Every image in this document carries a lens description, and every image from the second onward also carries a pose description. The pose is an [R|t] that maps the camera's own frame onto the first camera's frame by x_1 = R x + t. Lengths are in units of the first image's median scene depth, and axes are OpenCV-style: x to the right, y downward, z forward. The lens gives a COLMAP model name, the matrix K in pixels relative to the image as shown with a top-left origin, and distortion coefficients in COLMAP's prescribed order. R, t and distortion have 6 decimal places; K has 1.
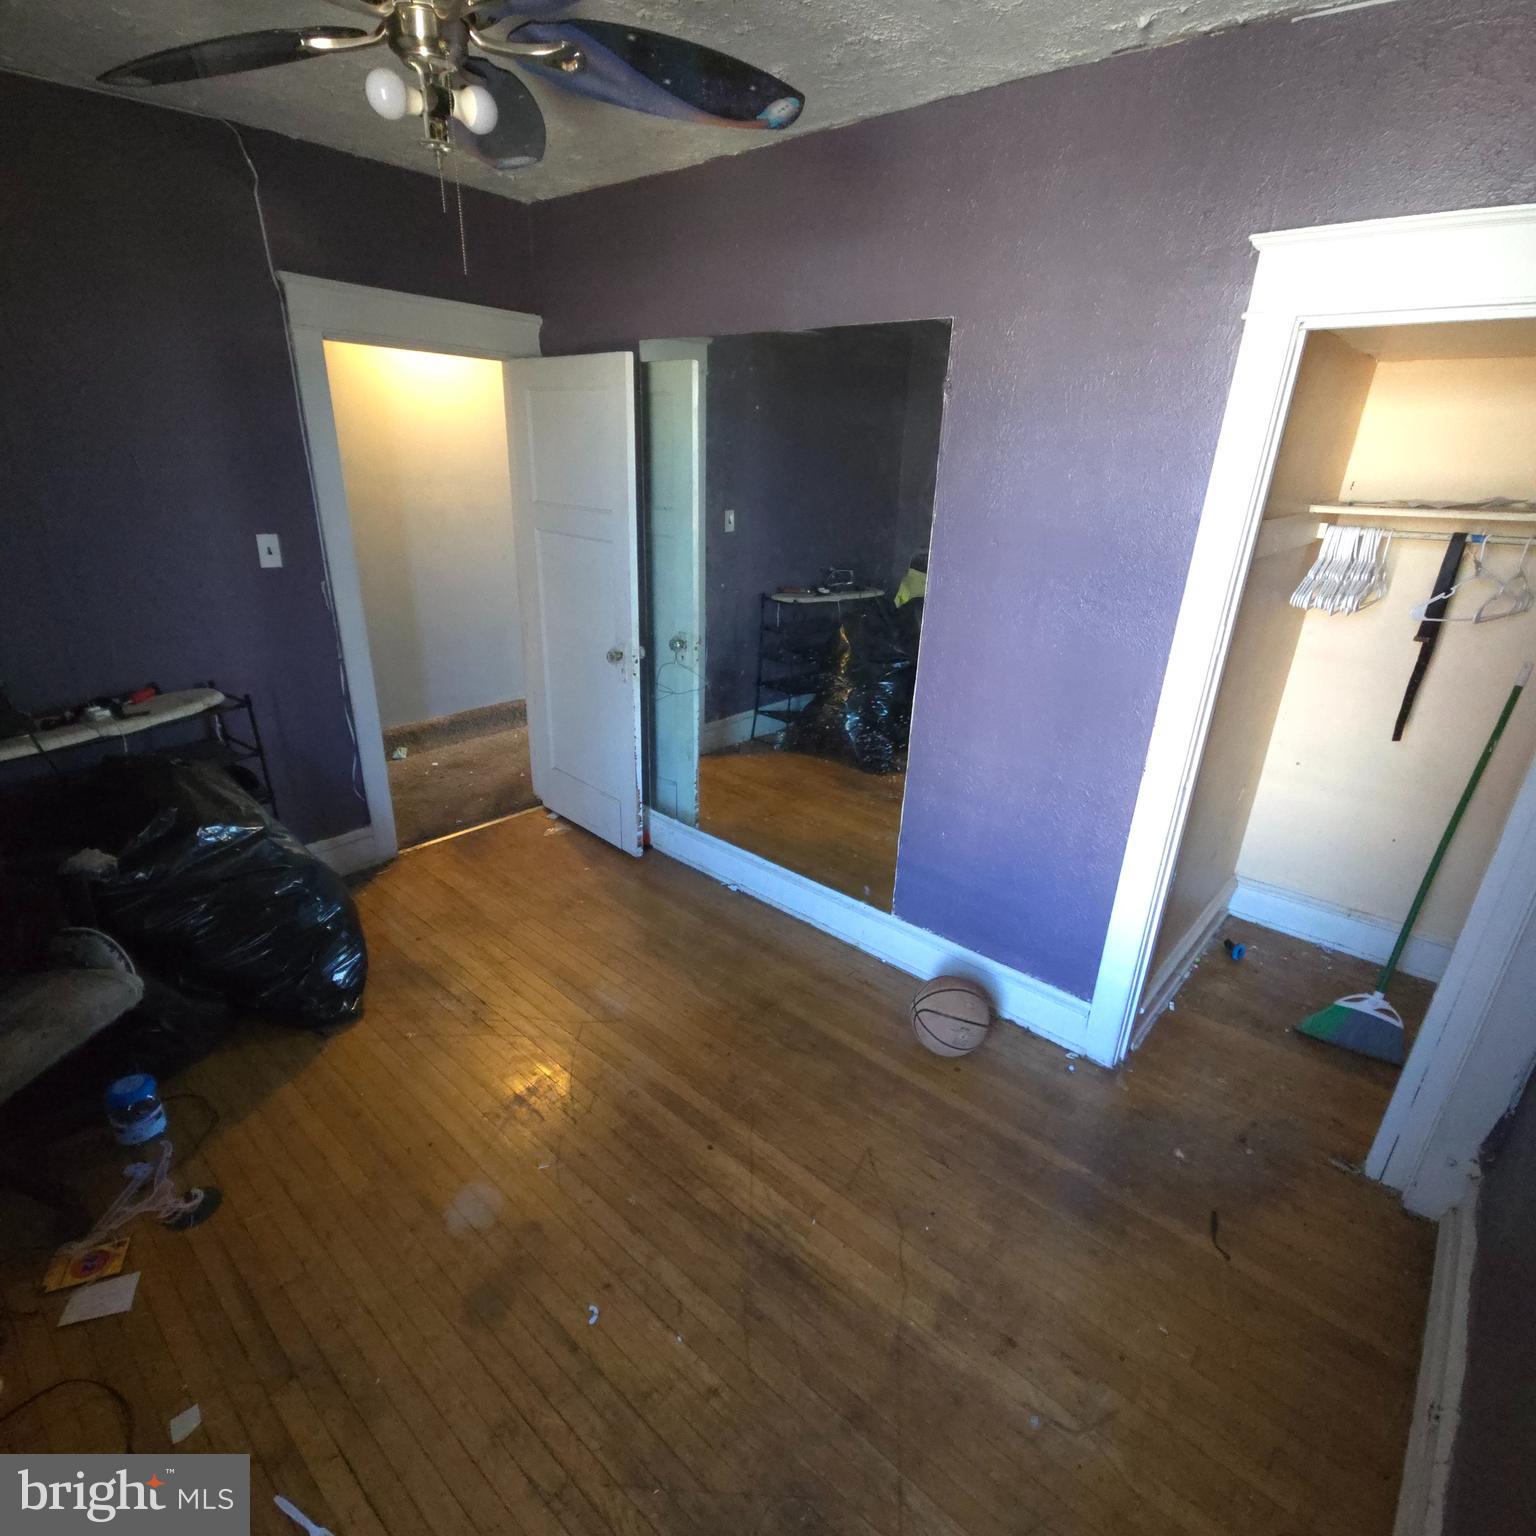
lens RADIAL K [[826.9, 0, 769.5], [0, 826.9, 771.7], [0, 0, 1]] dist [0.008744, 0.000627]
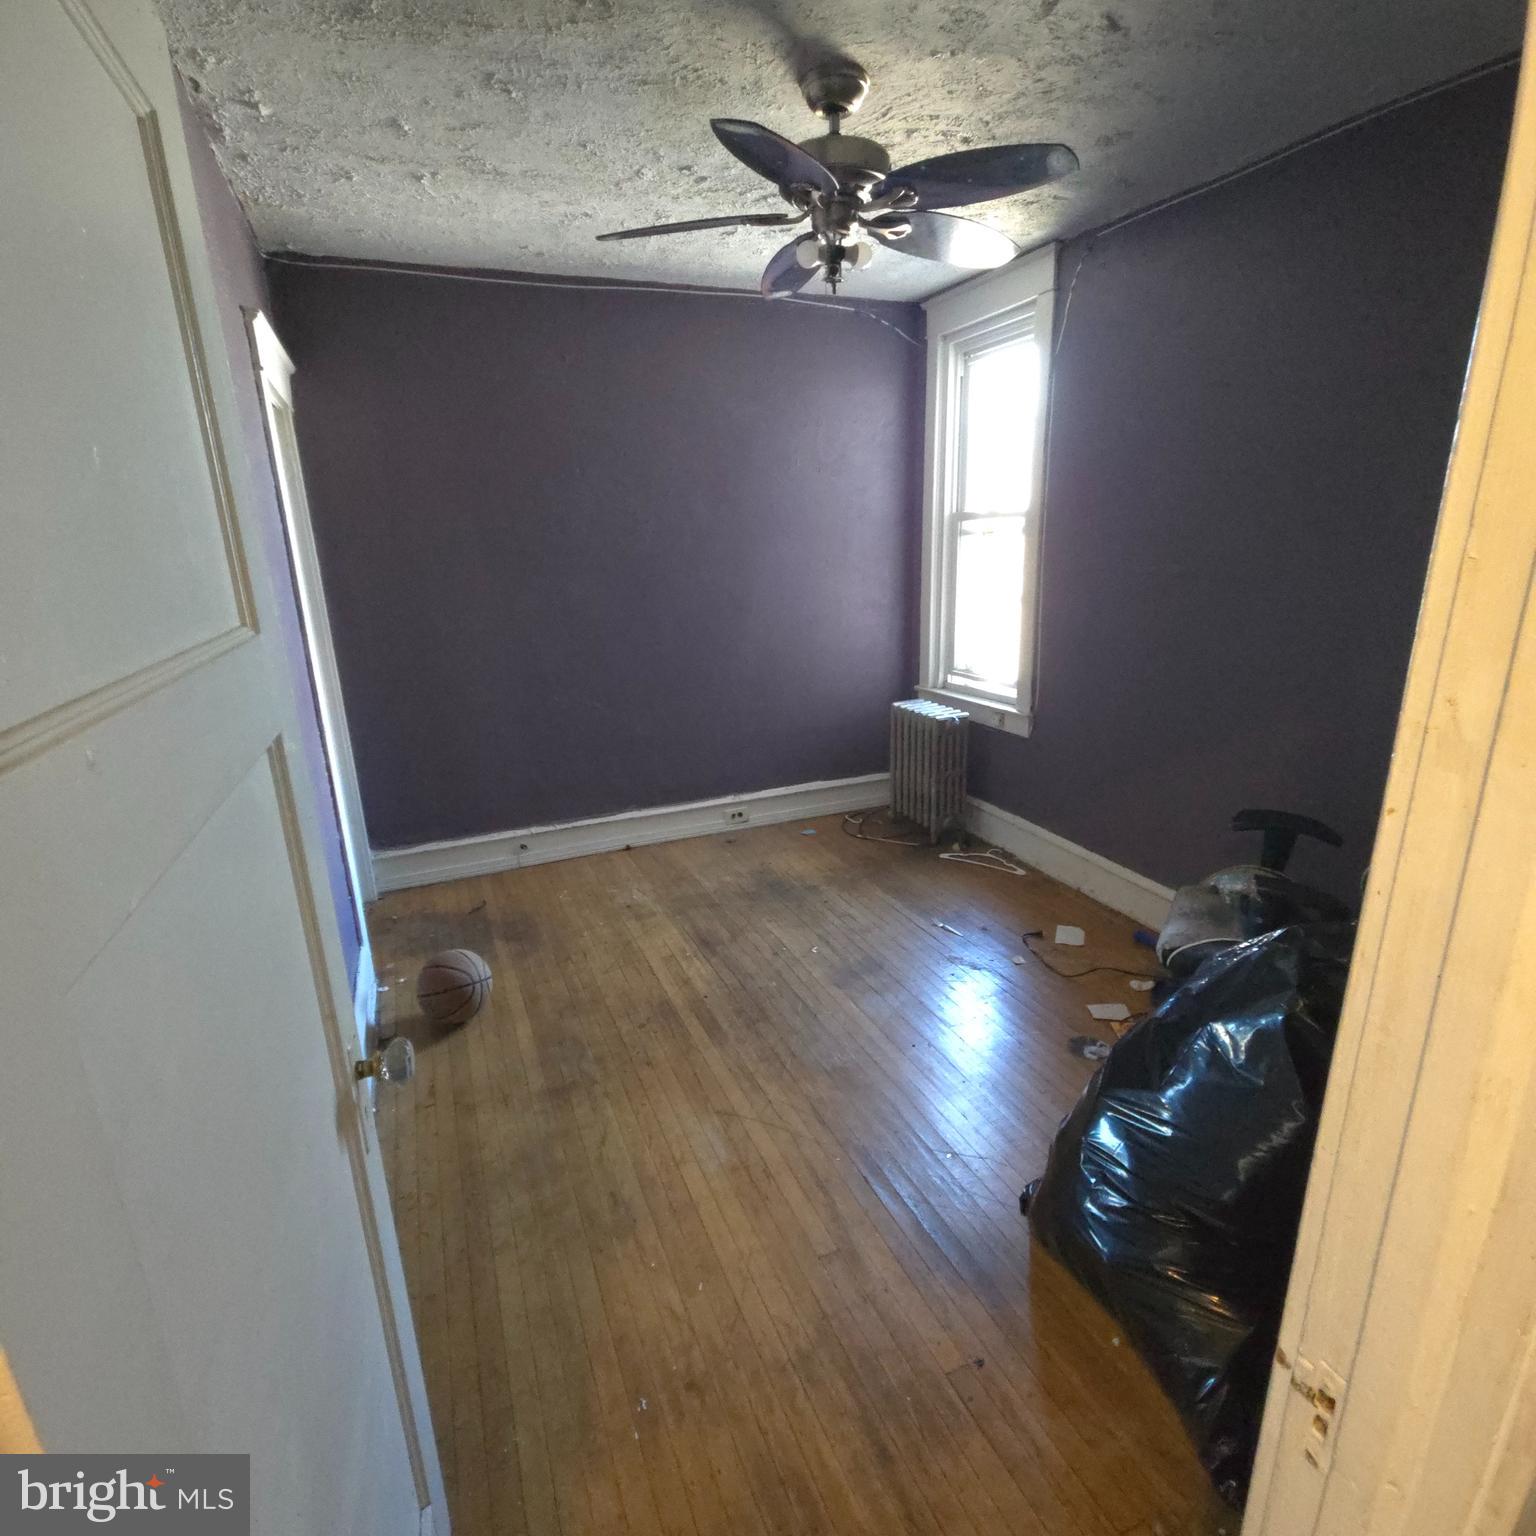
lens RADIAL K [[826.9, 0, 768.8], [0, 826.9, 770.1], [0, 0, 1]] dist [0.008744, 0.000627]
pose [[-0.902502, -0.132039, 0.409947, -0.661597], [0.153724, 0.790392, 0.593000, -0.597474], [-0.402318, 0.598202, -0.693032, 1.686633]]
